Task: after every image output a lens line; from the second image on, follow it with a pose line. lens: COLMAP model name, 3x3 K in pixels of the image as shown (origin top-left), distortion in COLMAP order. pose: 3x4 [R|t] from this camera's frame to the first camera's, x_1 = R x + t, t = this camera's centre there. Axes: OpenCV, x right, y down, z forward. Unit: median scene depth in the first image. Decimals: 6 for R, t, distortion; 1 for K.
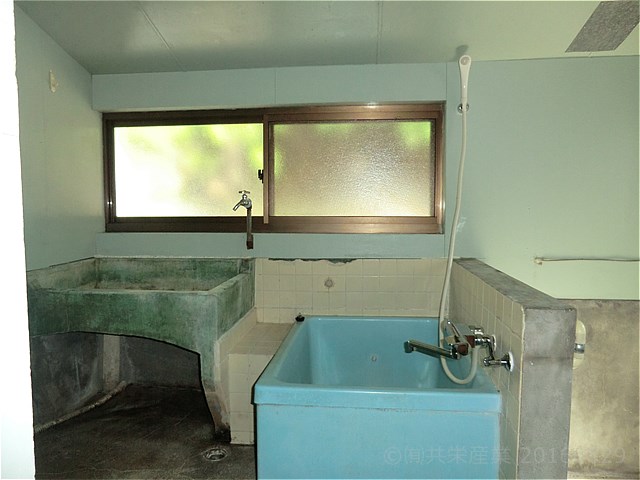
lens RADIAL K [[466.3, 0, 320.0], [0, 466.3, 240.0], [0, 0, 1]] dist [-0.086070, 0.088601]
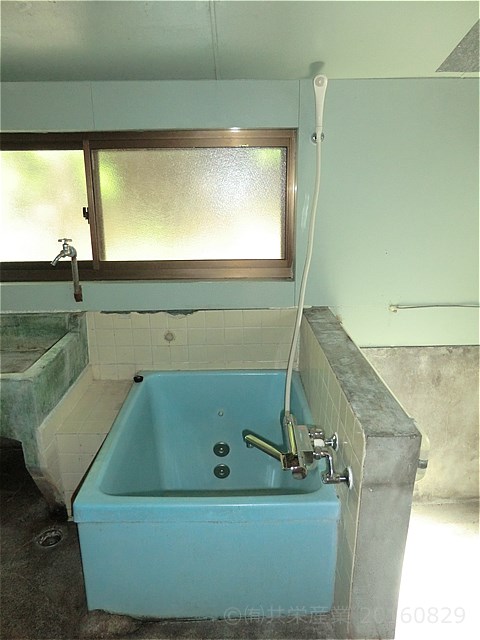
lens RADIAL K [[466.3, 0, 240.0], [0, 466.3, 320.0], [0, 0, 1]] dist [-0.086070, 0.088601]
pose [[0.993321, -0.036211, 0.109555, 0.060033], [0.012390, 0.977464, 0.210738, -0.135081], [-0.114717, -0.207973, 0.971384, 0.109818]]
